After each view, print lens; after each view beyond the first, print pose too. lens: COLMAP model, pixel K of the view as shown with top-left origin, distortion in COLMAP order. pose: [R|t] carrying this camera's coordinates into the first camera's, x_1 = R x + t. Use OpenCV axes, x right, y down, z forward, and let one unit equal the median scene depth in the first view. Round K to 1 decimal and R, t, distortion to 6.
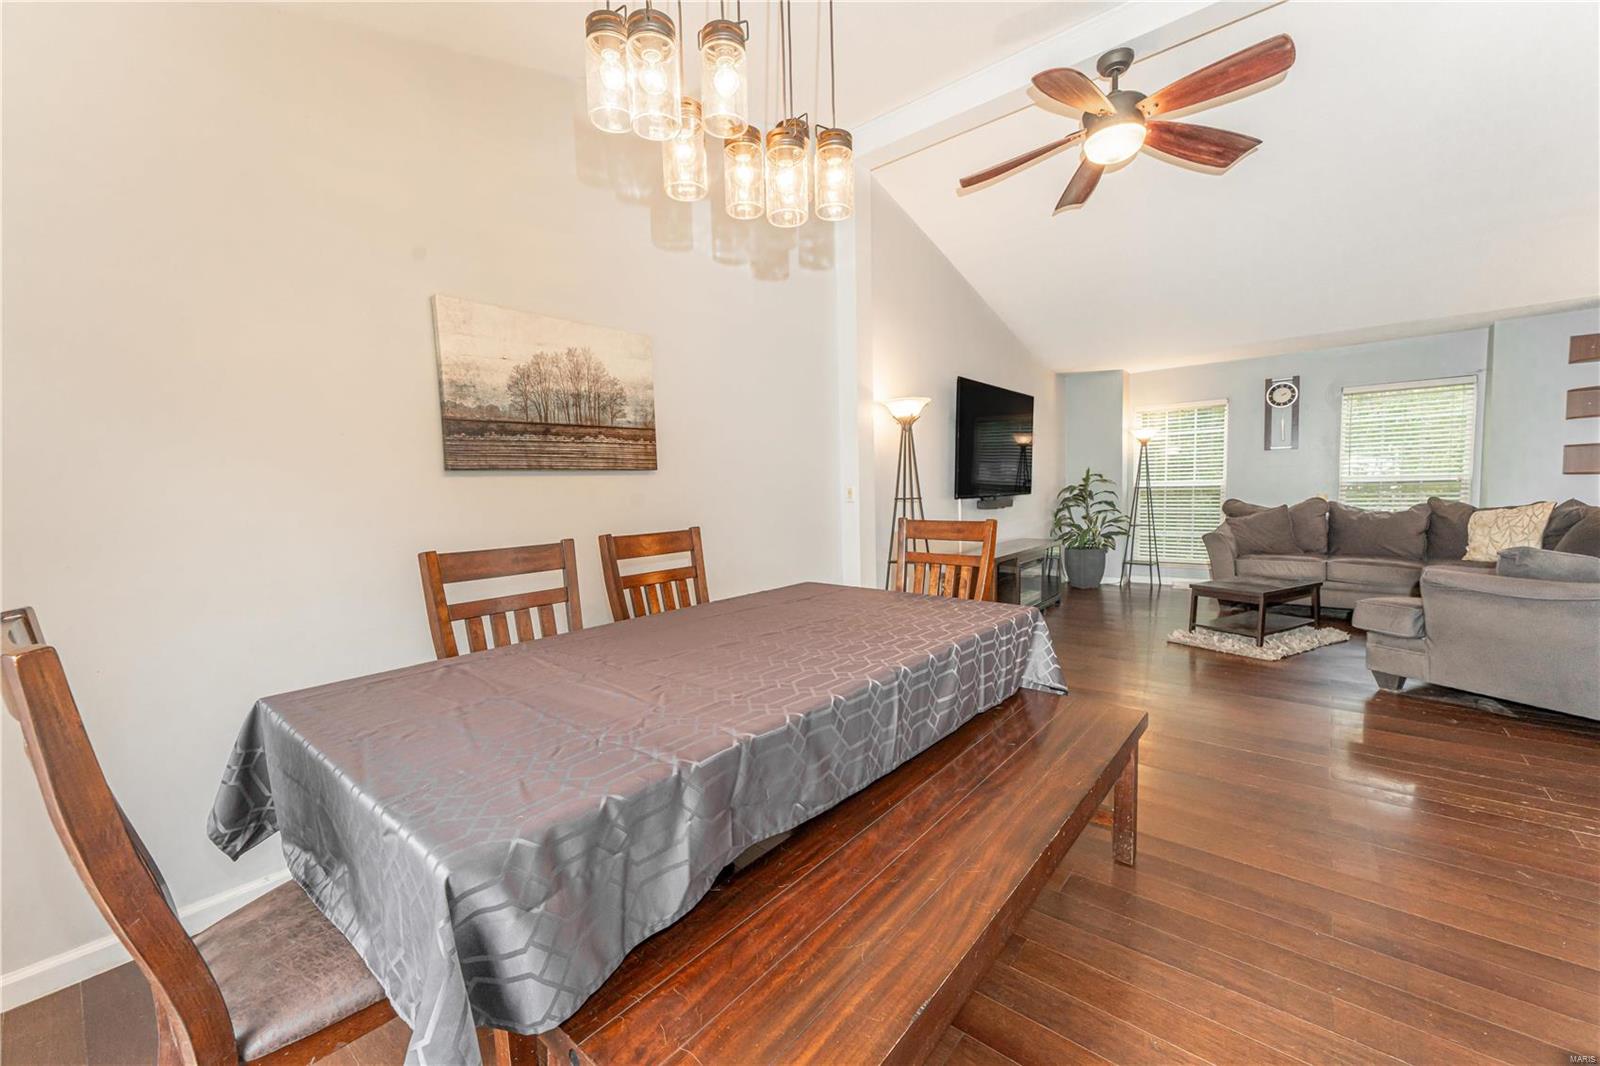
lens RADIAL K [[628.4, 0, 794.4], [0, 628.4, 531.6], [0, 0, 1]] dist [0.001186, 0.000264]
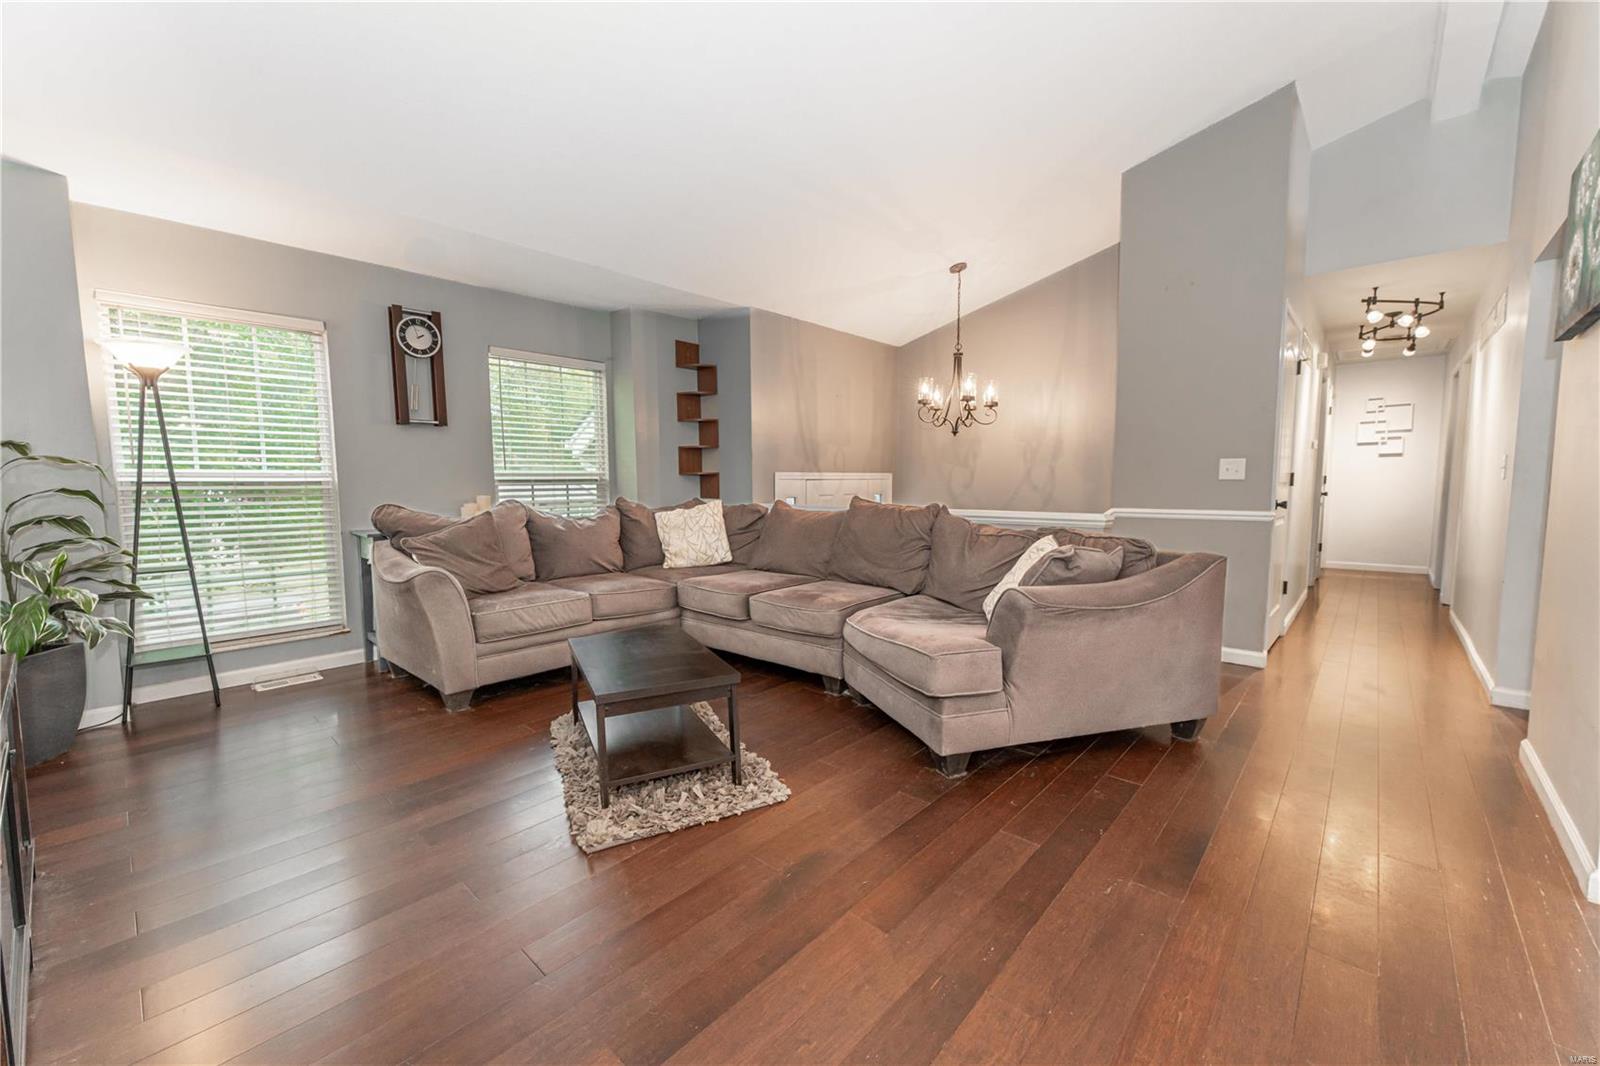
lens RADIAL K [[628.4, 0, 794.4], [0, 628.4, 531.6], [0, 0, 1]] dist [0.001186, 0.000264]
pose [[0.043597, -0.052802, 0.997653, 0.163016], [0.078829, 0.995671, 0.049252, -0.027277], [-0.995934, 0.076497, 0.047571, 0.618919]]
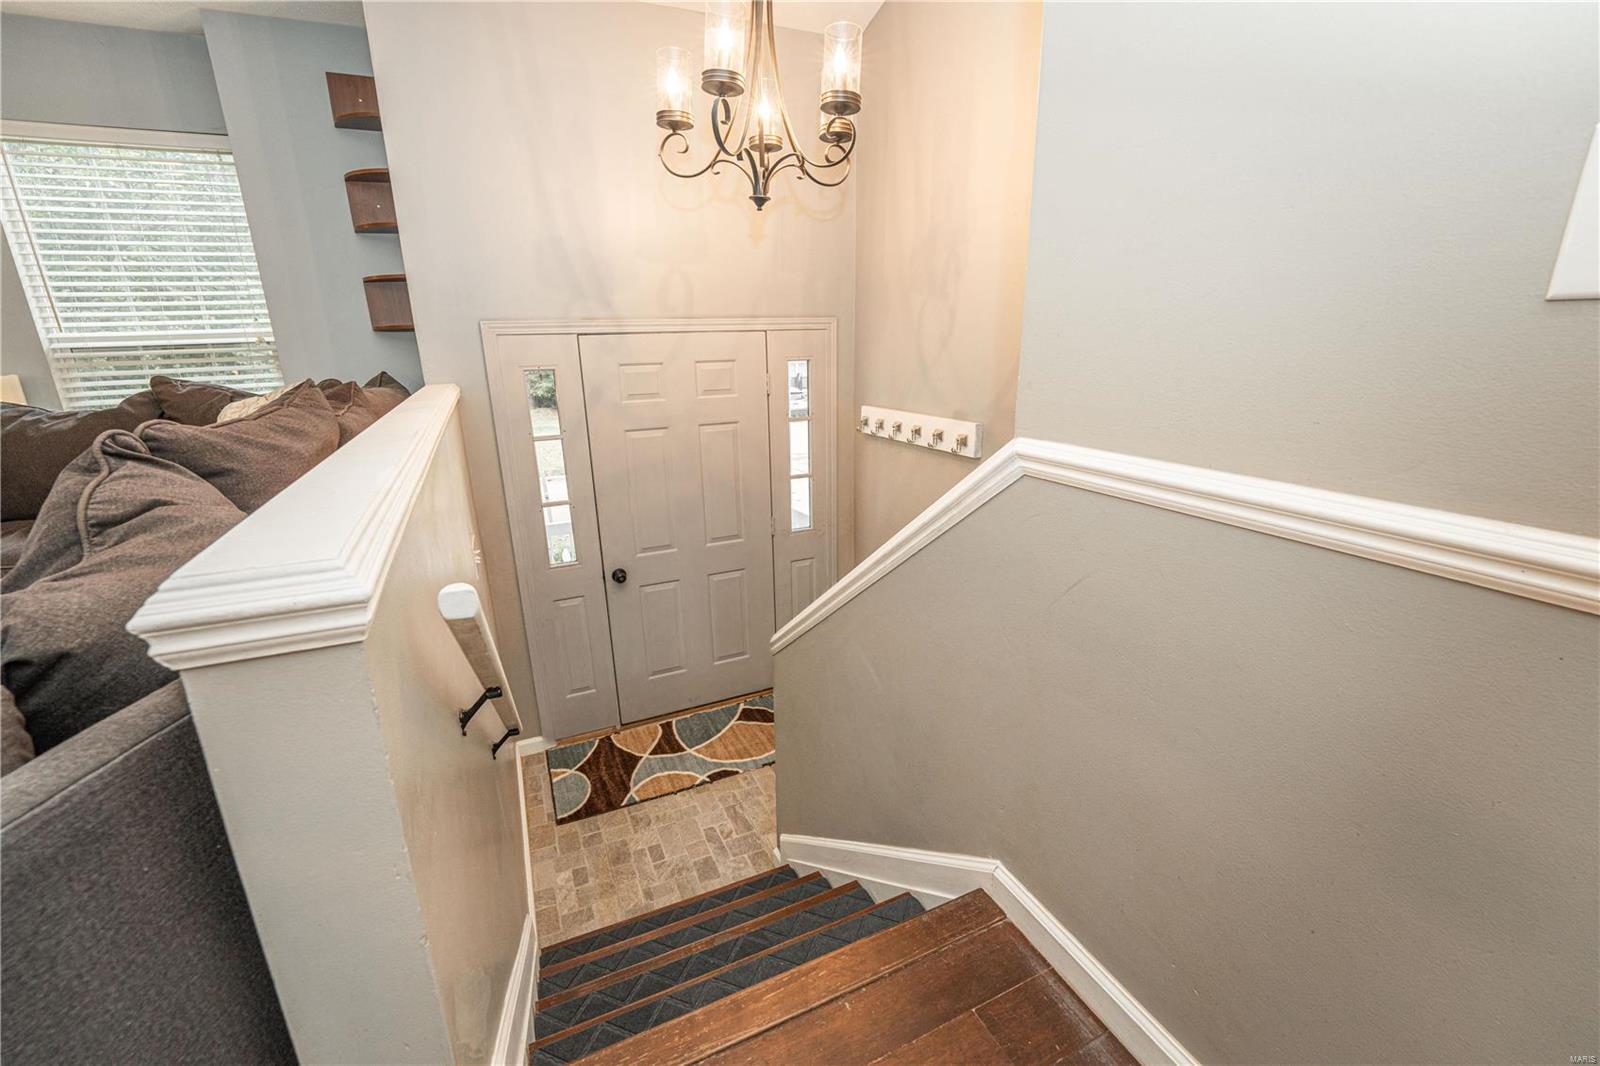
lens RADIAL K [[651.8, 0, 784.1], [0, 651.8, 547.5], [0, 0, 1]] dist [-0.010657, 0.000791]
pose [[0.429757, -0.259641, 0.864810, 0.645224], [0.070434, 0.964487, 0.254565, -0.016298], [-0.900193, -0.048489, 0.432783, 0.302070]]
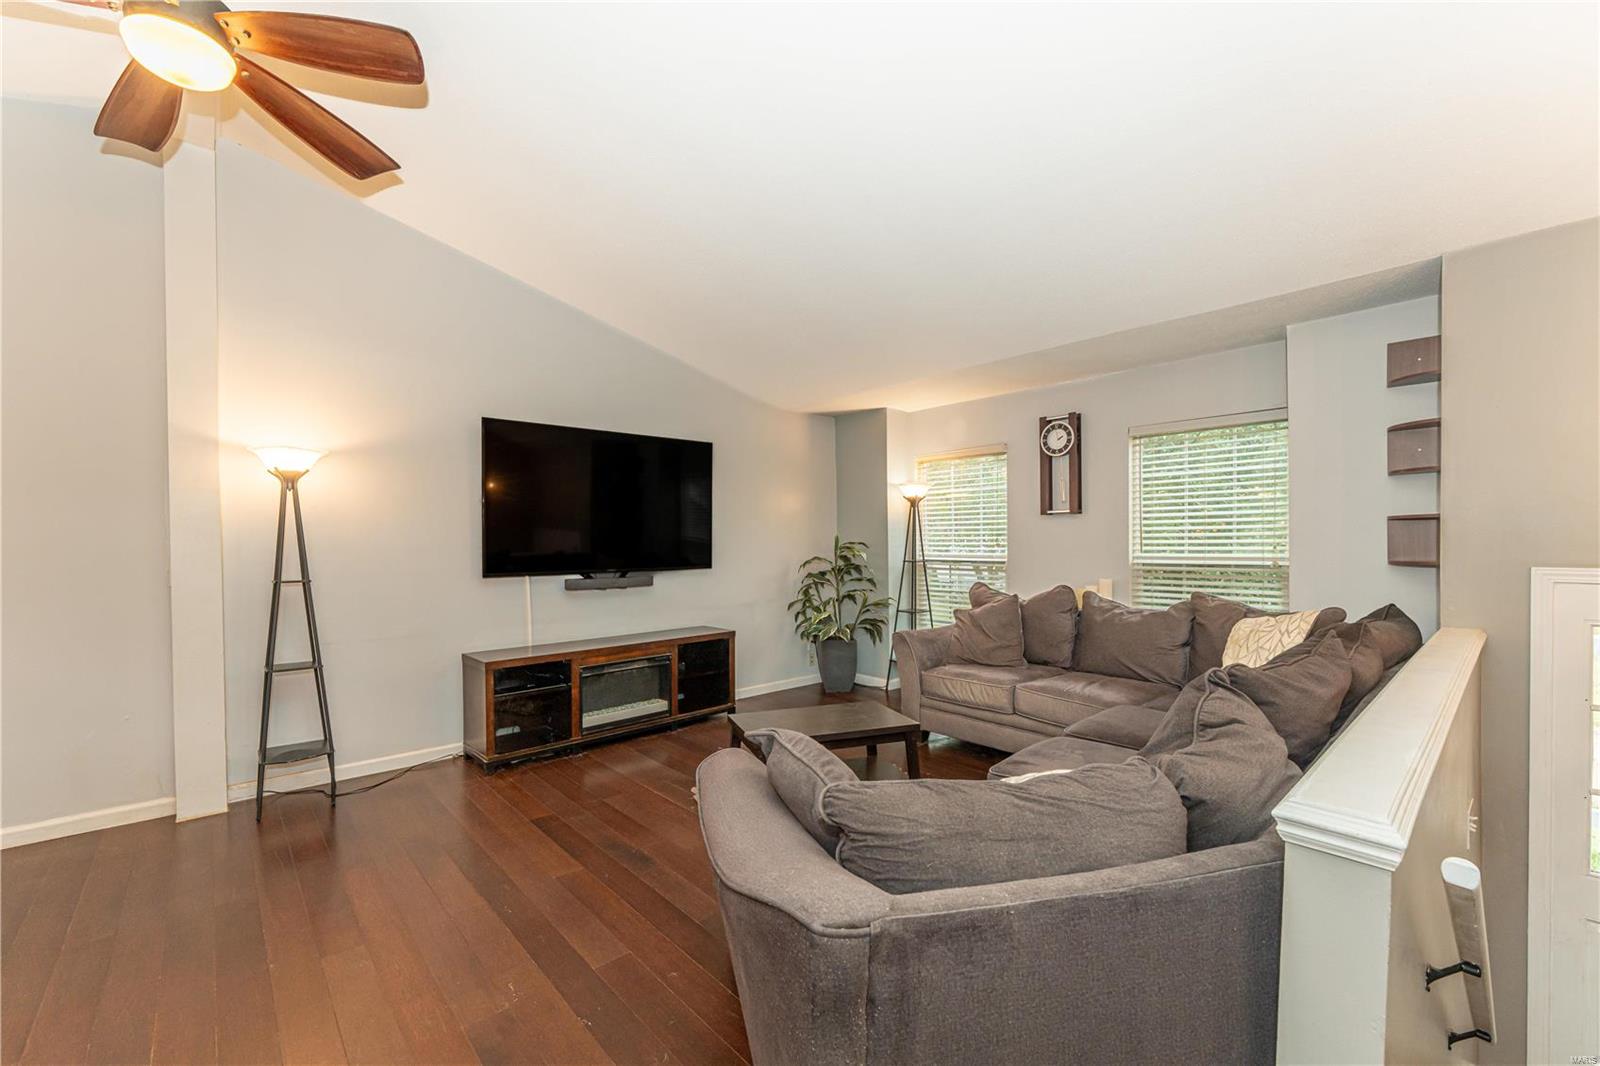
lens RADIAL K [[651.8, 0, 784.1], [0, 651.8, 547.5], [0, 0, 1]] dist [-0.010657, 0.000791]
pose [[0.988575, 0.018195, -0.149625, 0.583218], [-0.026510, 0.998202, -0.053766, -0.045126], [0.148377, 0.057119, 0.987280, 0.228136]]
